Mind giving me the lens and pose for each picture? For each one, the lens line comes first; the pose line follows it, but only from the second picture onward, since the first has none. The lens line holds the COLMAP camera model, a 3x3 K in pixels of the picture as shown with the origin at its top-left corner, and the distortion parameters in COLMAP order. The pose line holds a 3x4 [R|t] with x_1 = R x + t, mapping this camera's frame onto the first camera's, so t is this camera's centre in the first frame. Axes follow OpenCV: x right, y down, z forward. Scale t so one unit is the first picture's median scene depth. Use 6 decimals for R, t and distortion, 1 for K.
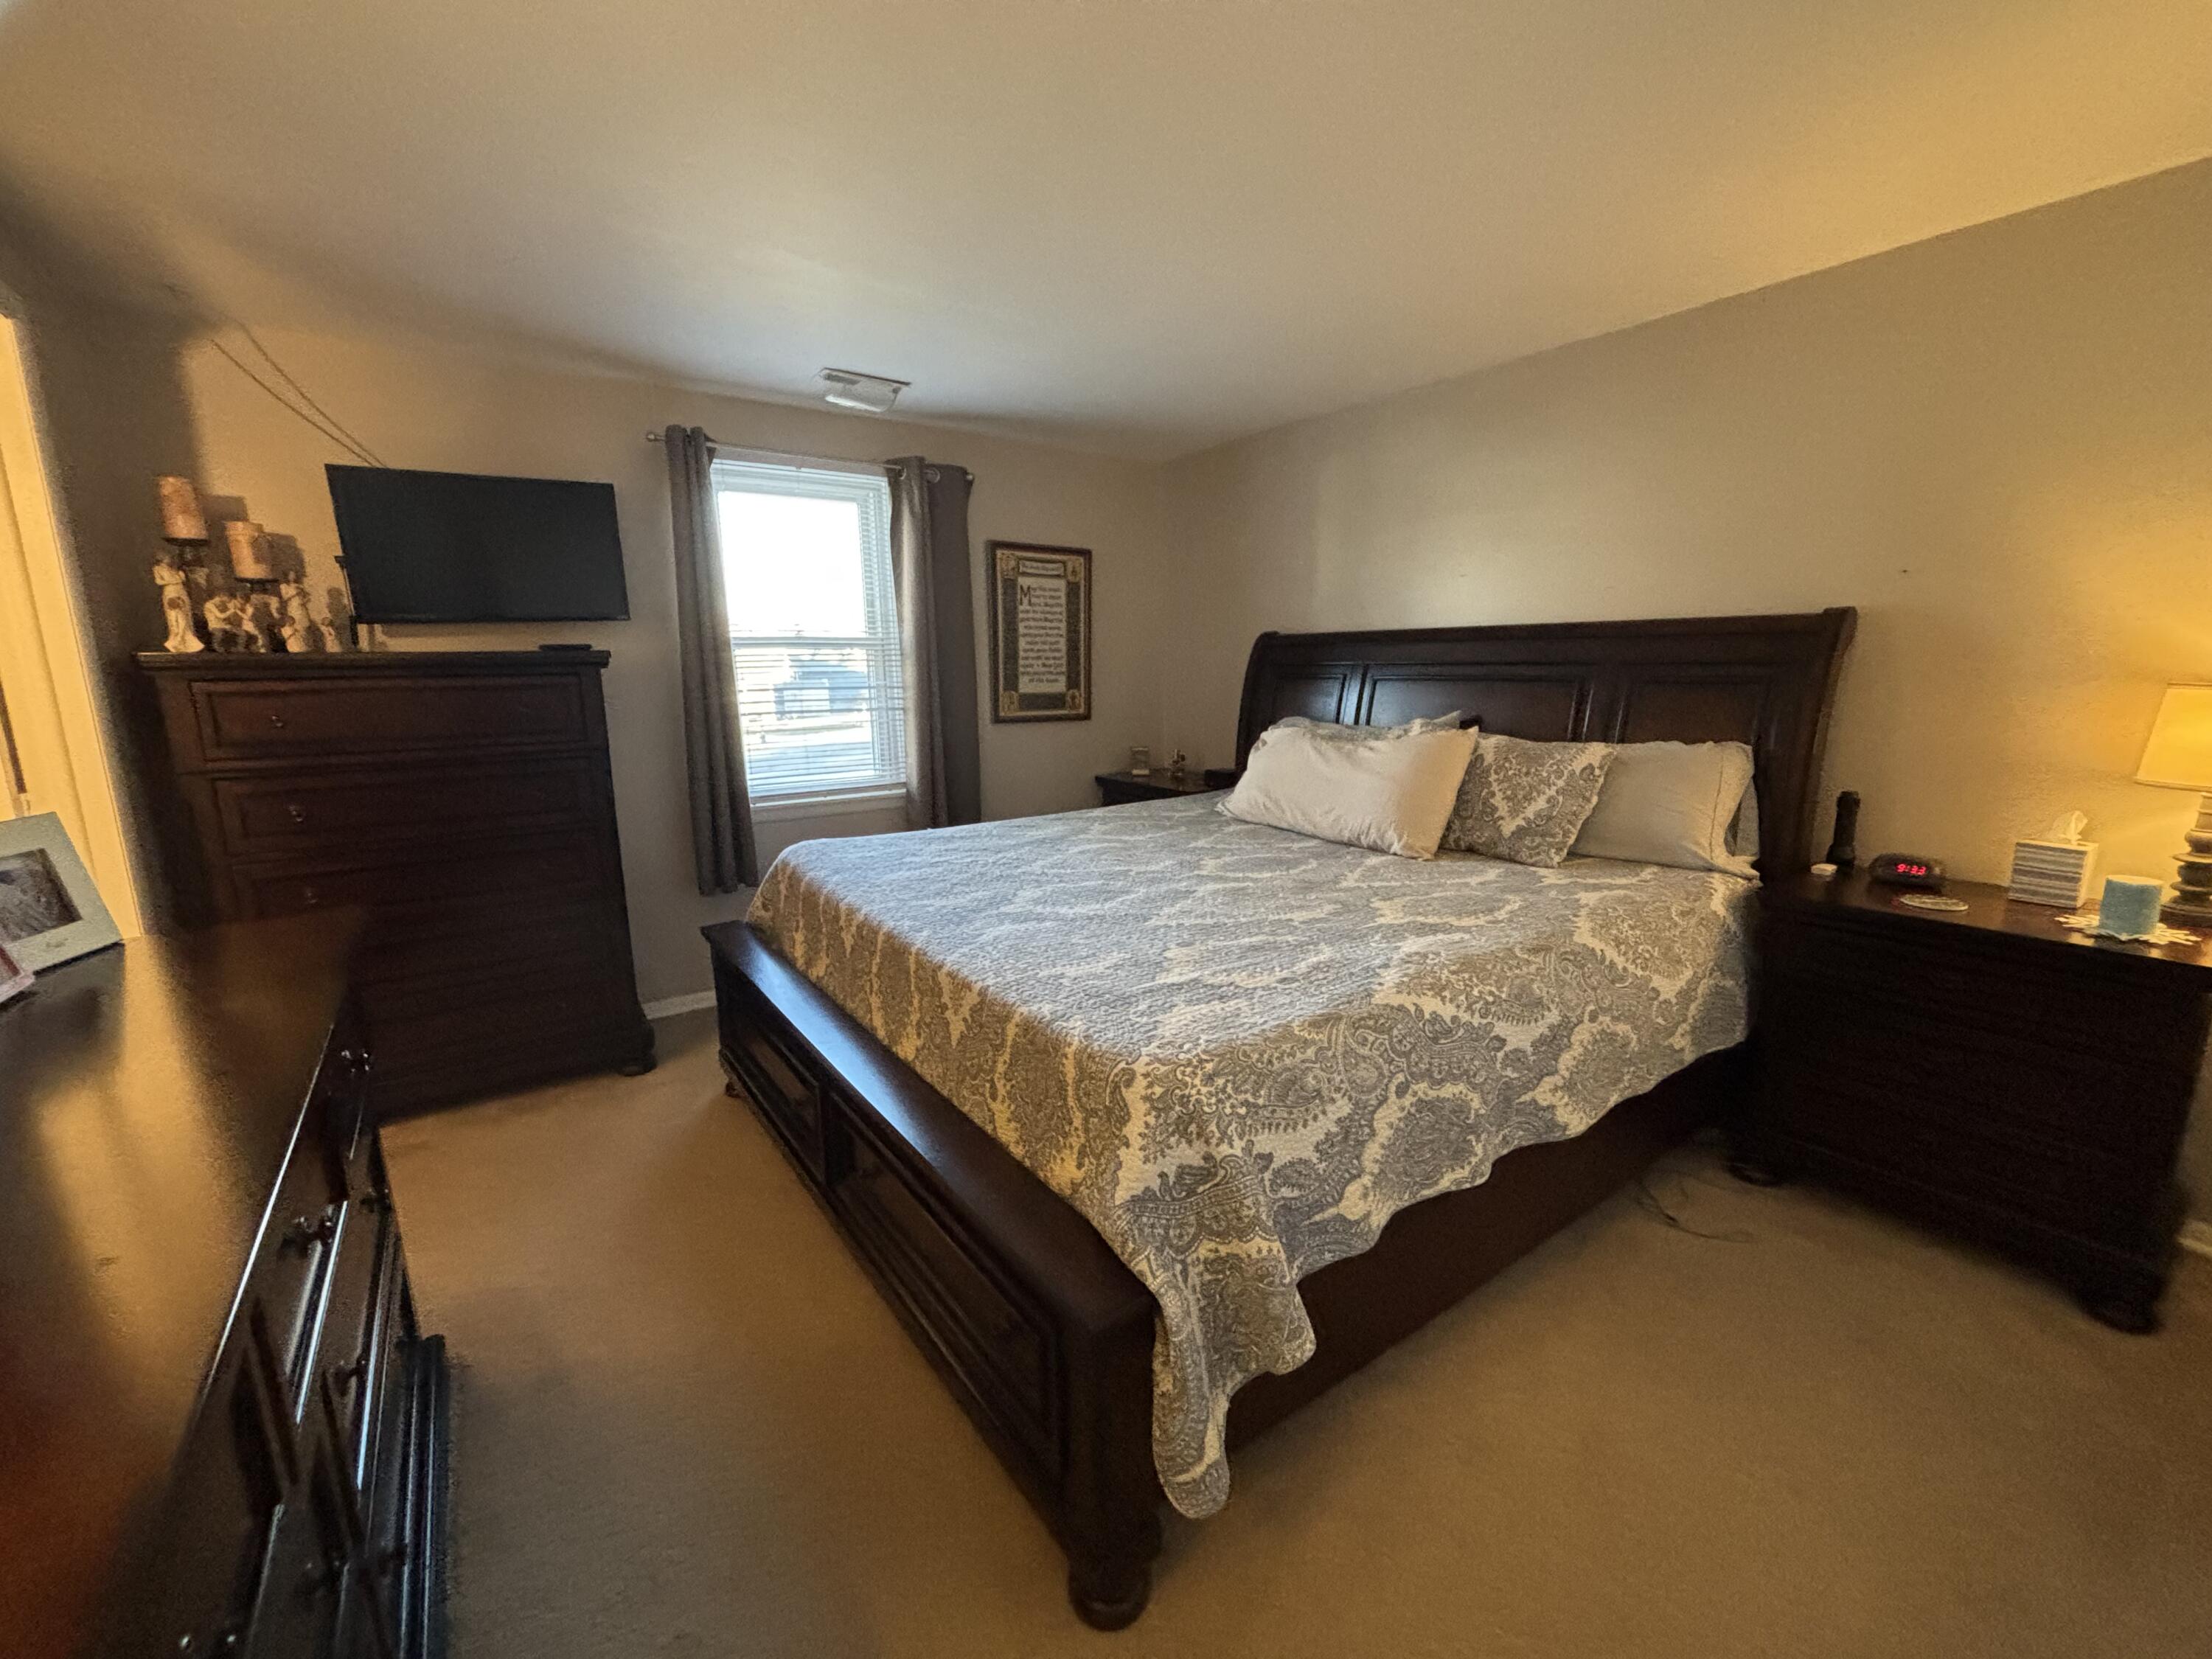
lens RADIAL K [[878.8, 0, 1102.8], [0, 878.8, 837.9], [0, 0, 1]] dist [-0.000542, -0.000127]
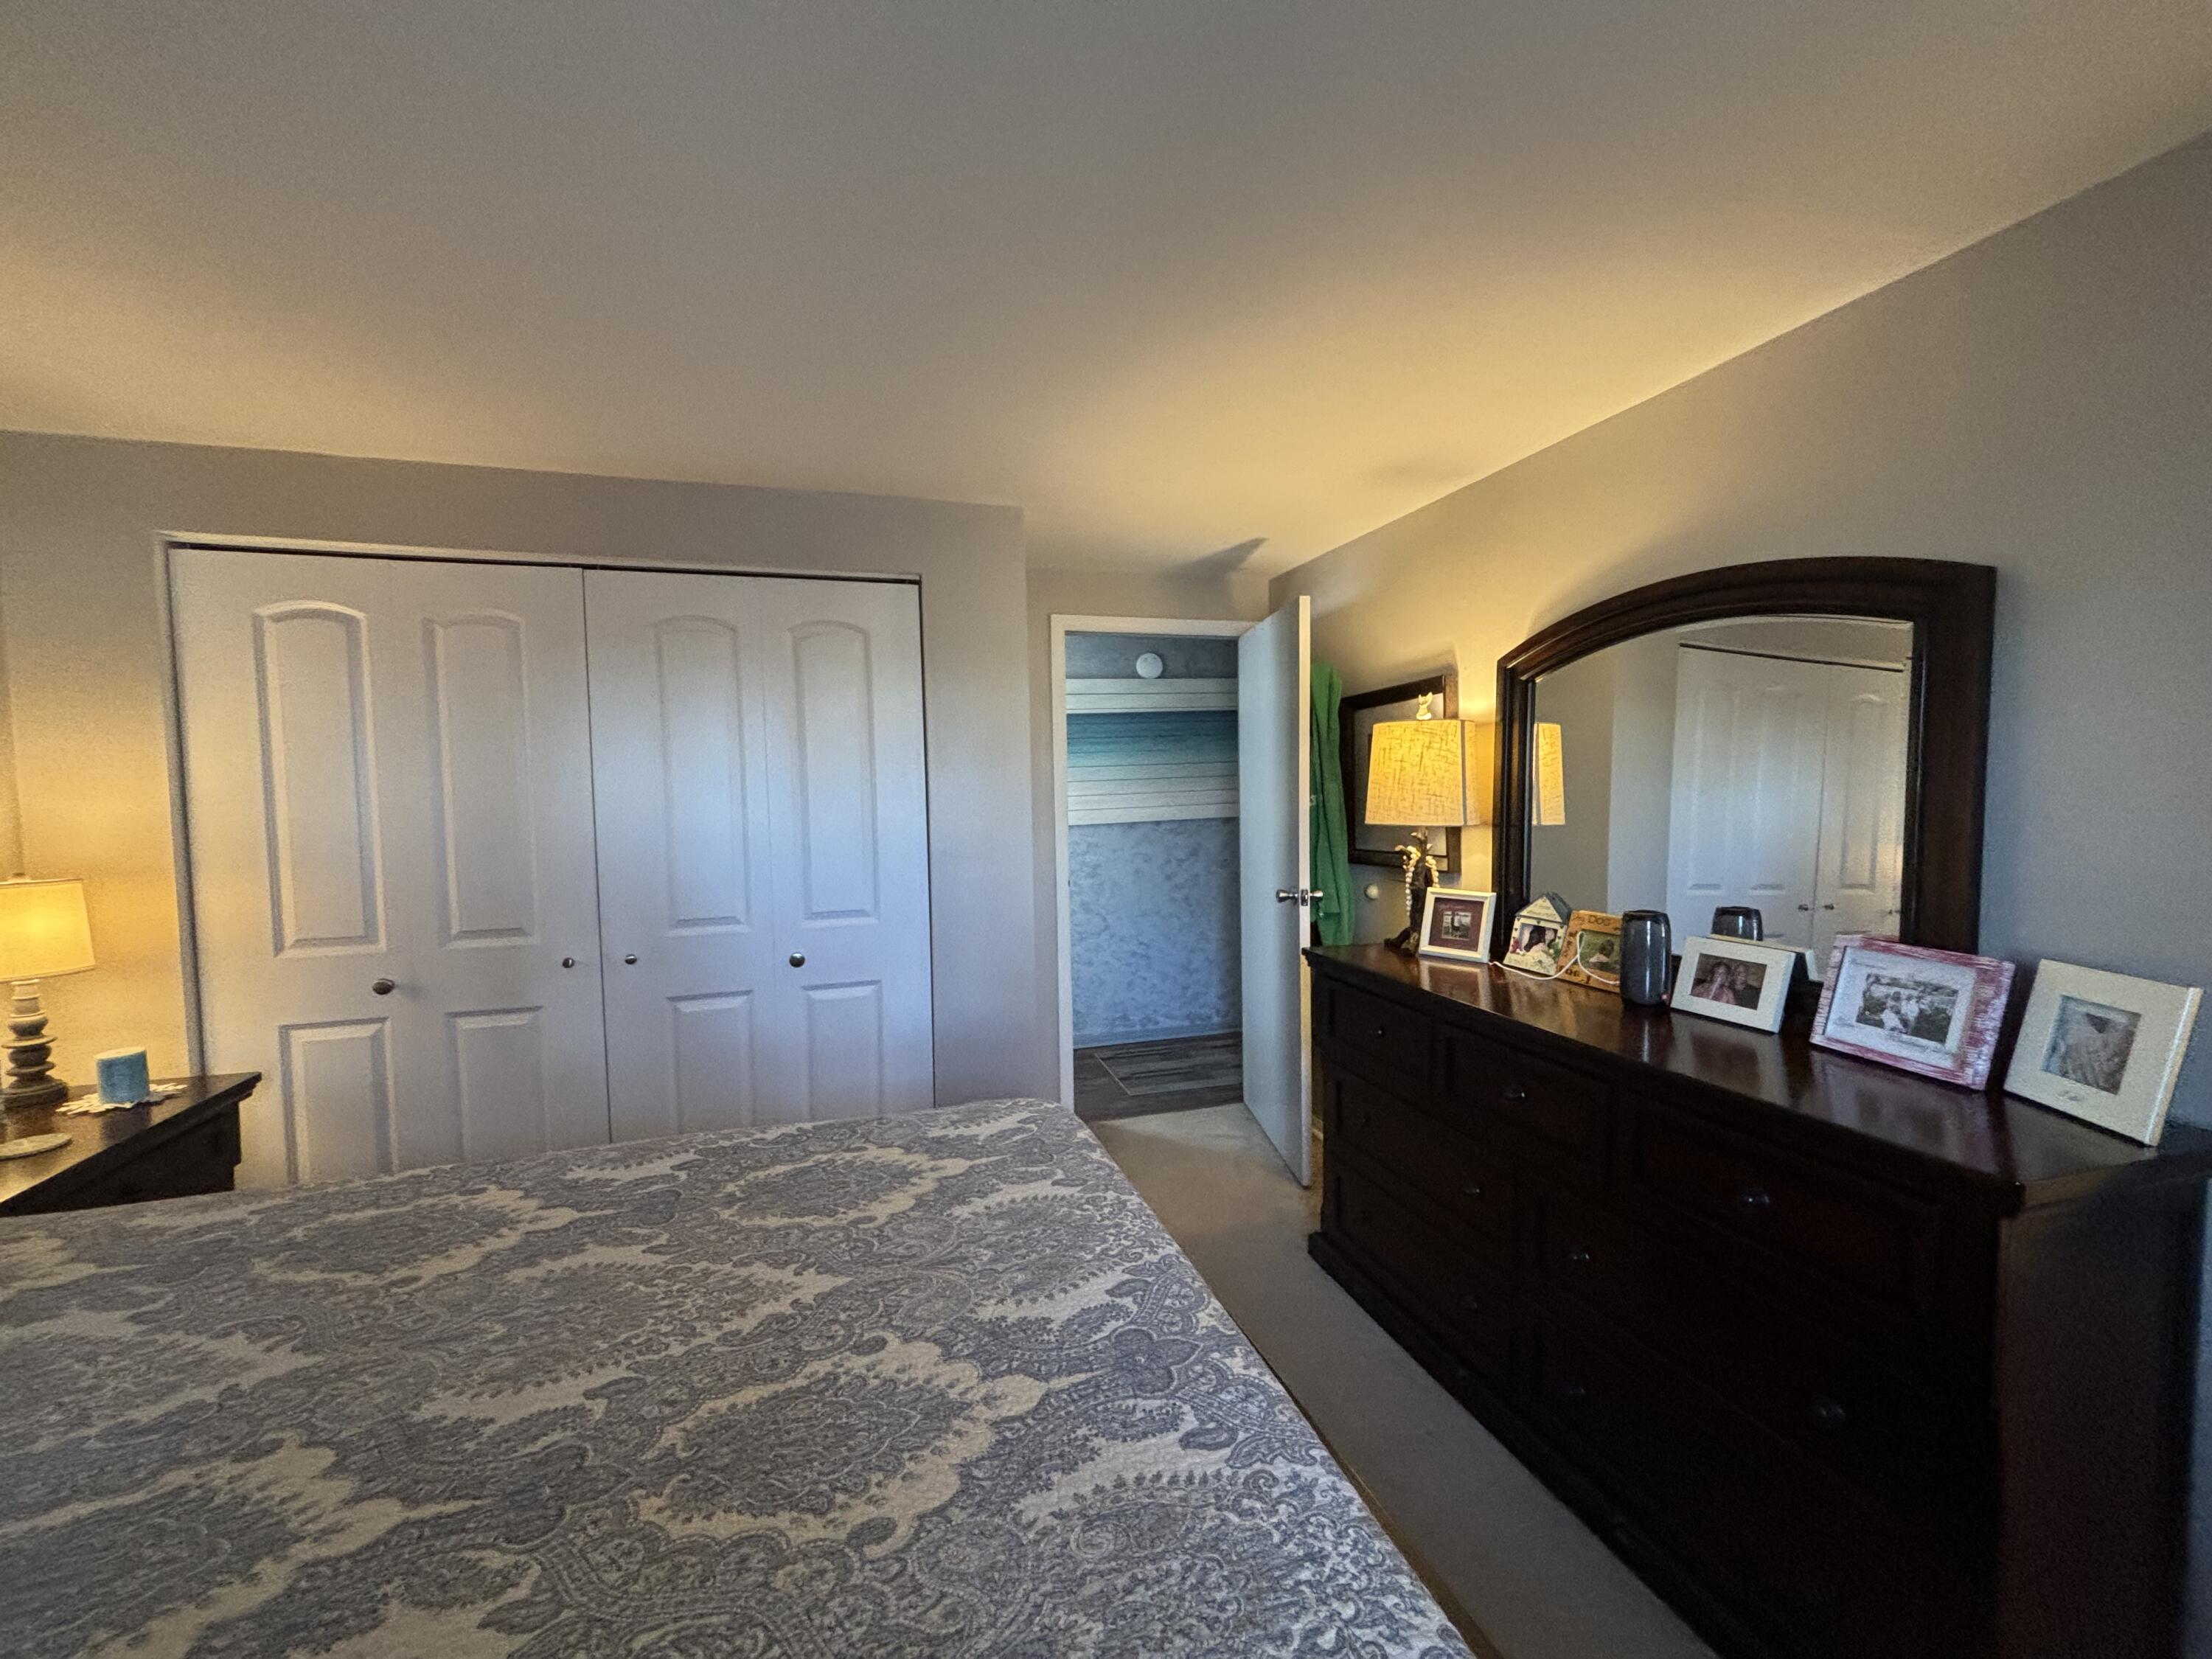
lens RADIAL K [[878.8, 0, 1103.5], [0, 878.8, 835.7], [0, 0, 1]] dist [-0.000542, -0.000127]
pose [[-0.945764, 0.013367, 0.324579, -0.335462], [0.094190, 0.967516, 0.234608, -0.340582], [-0.310900, 0.252455, -0.916301, 1.488357]]
